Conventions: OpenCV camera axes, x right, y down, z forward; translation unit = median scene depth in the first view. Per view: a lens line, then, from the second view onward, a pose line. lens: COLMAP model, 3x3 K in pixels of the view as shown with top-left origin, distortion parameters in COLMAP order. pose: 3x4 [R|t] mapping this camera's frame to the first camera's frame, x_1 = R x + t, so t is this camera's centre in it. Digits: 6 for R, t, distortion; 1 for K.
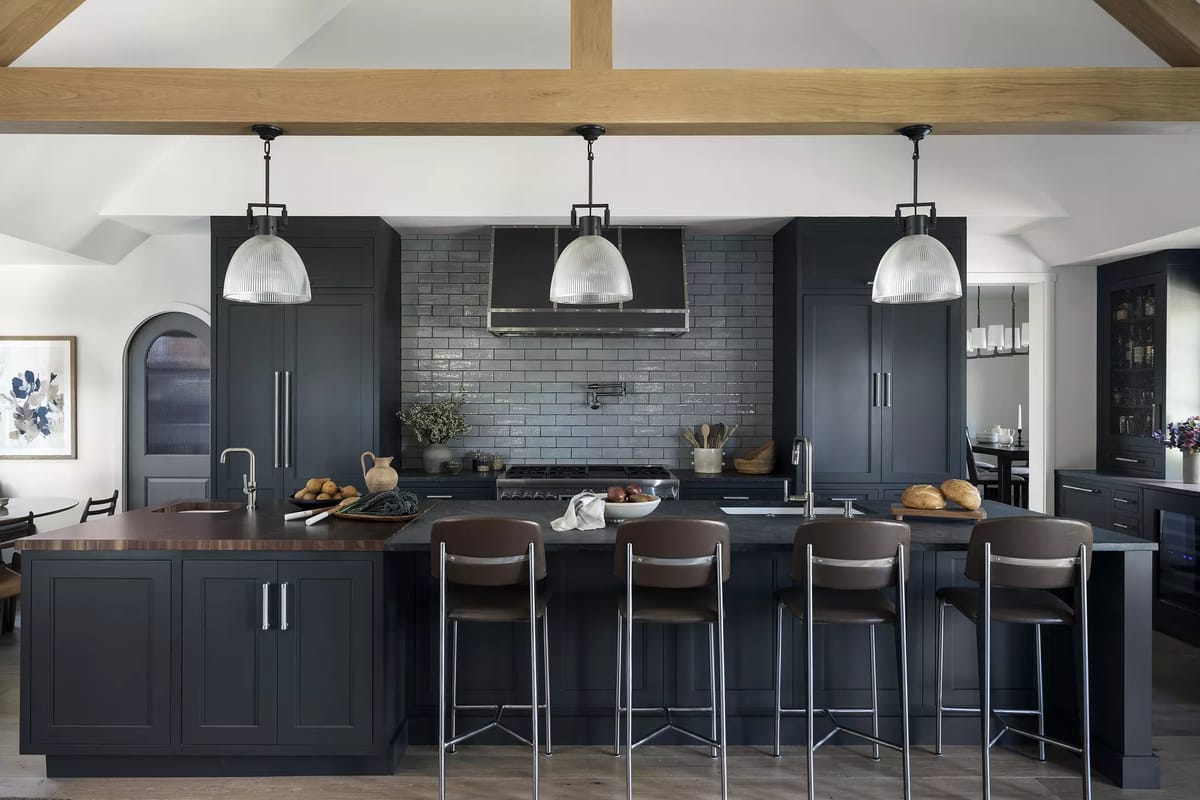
lens RADIAL K [[793.8, 0, 620.2], [0, 793.8, 400.3], [0, 0, 1]] dist [-0.004663, 0.000034]
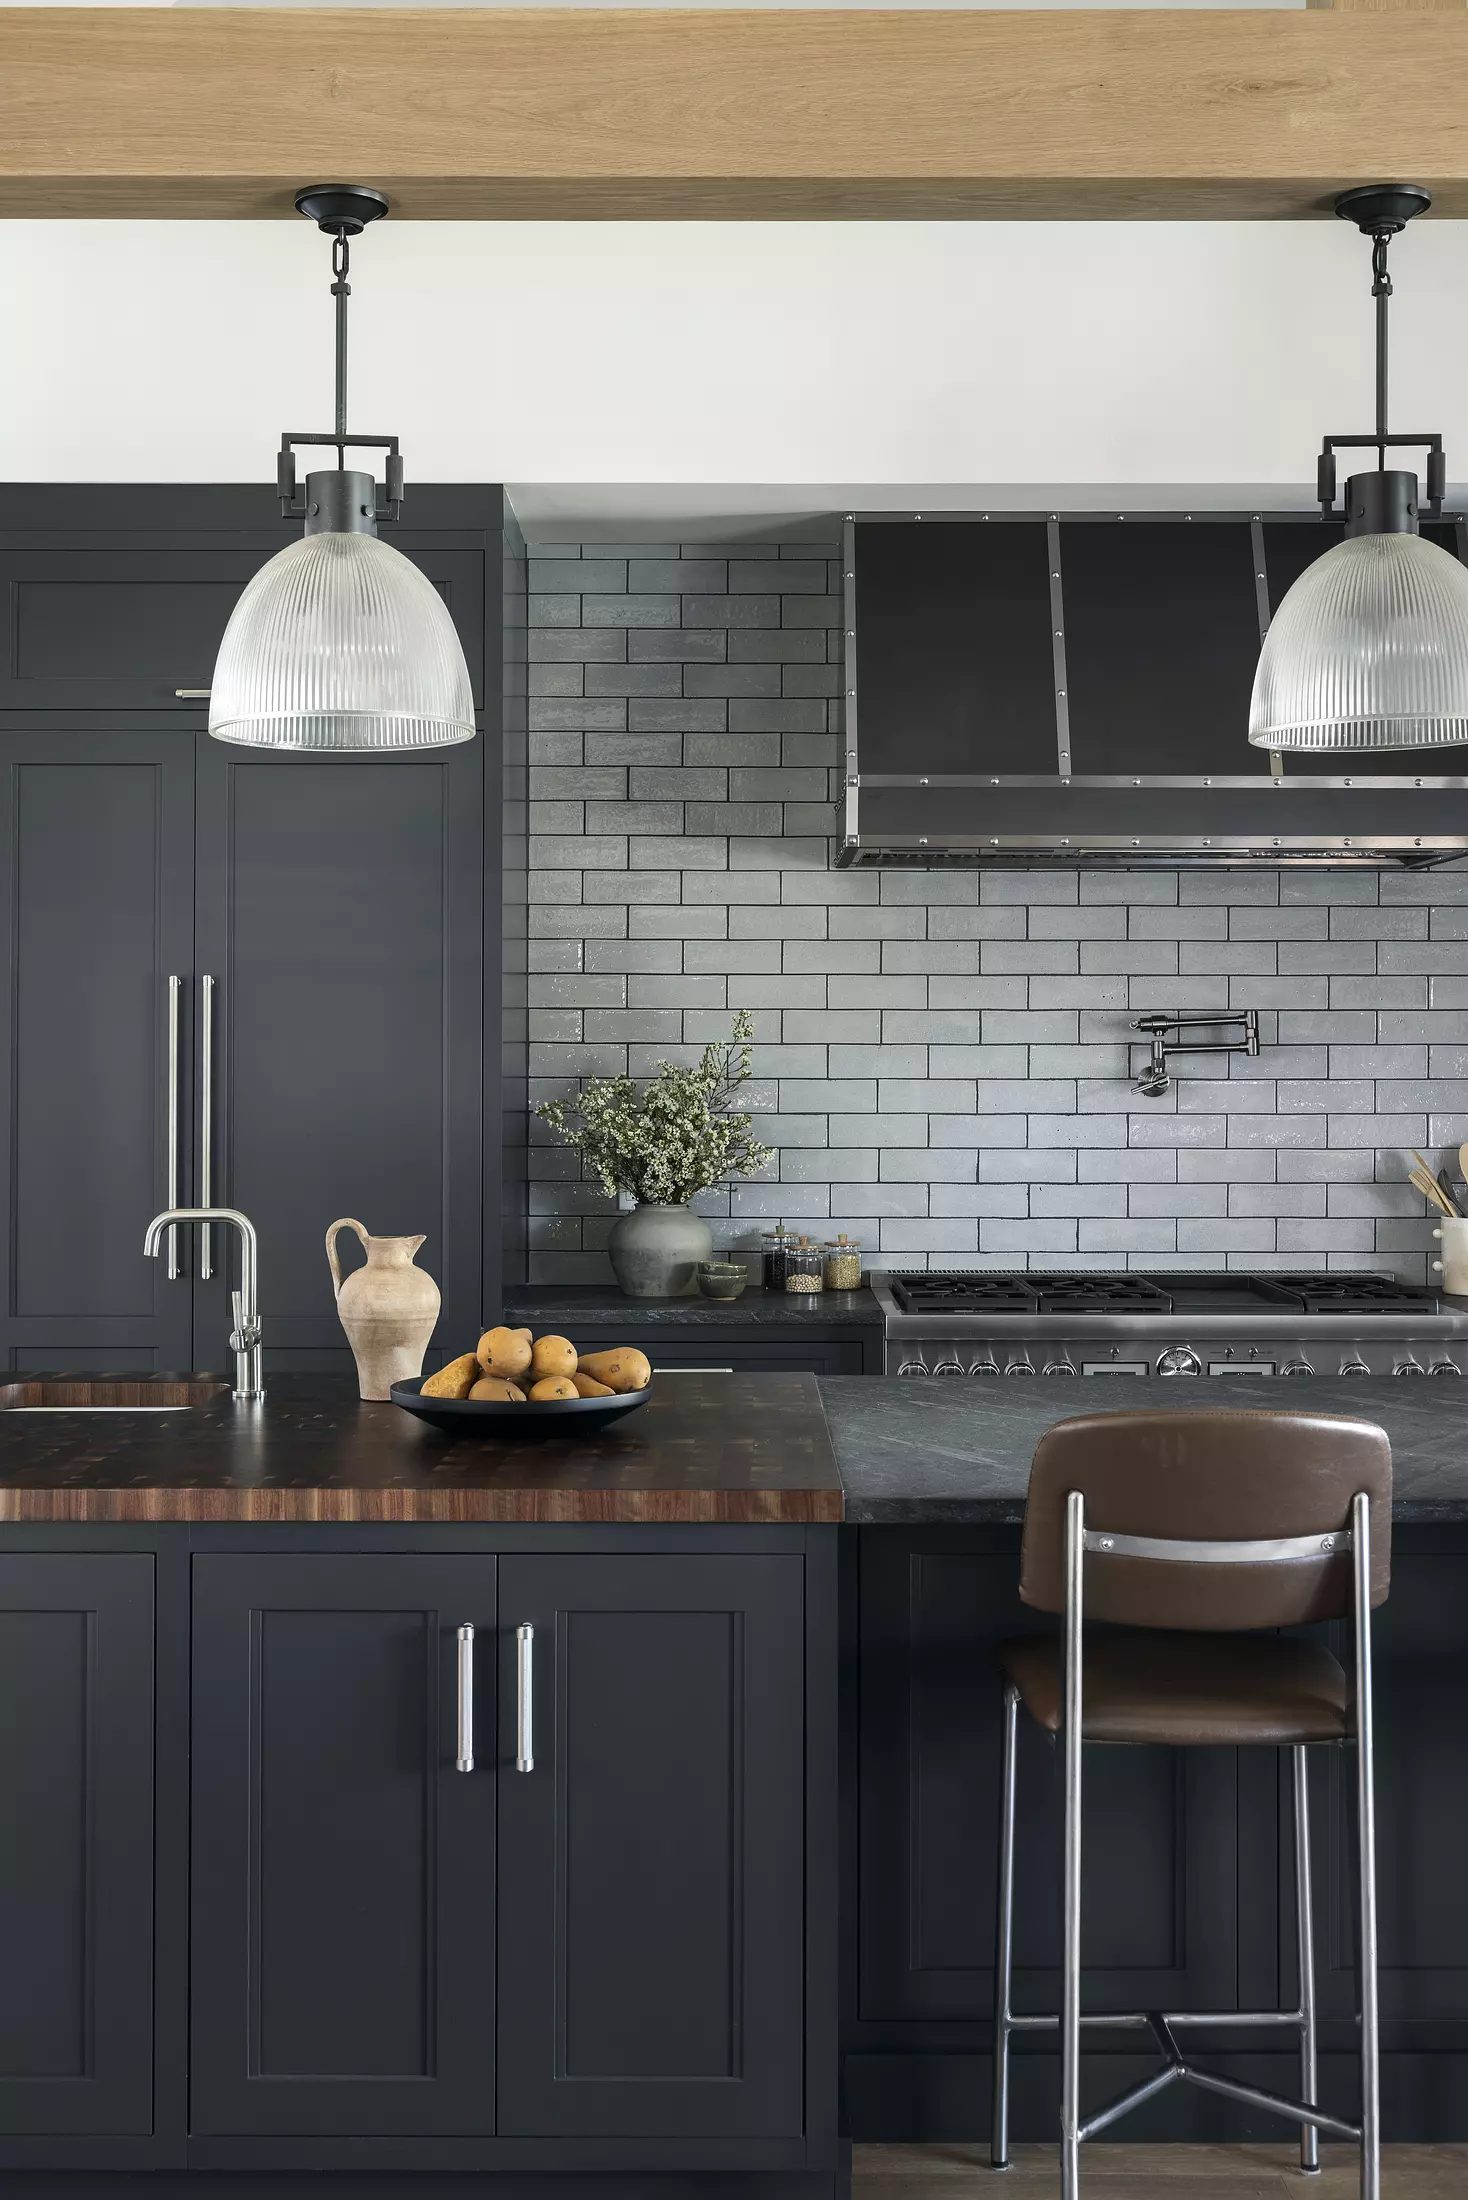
lens RADIAL K [[2531.4, 0, 734.0], [0, 2531.4, 1100.0], [0, 0, 1]] dist [-0.012040, -0.011542]
pose [[0.999986, 0.000104, -0.005291, -0.199118], [-0.000093, 0.999998, 0.002101, 0.010920], [0.005291, -0.002101, 0.999984, -0.006611]]
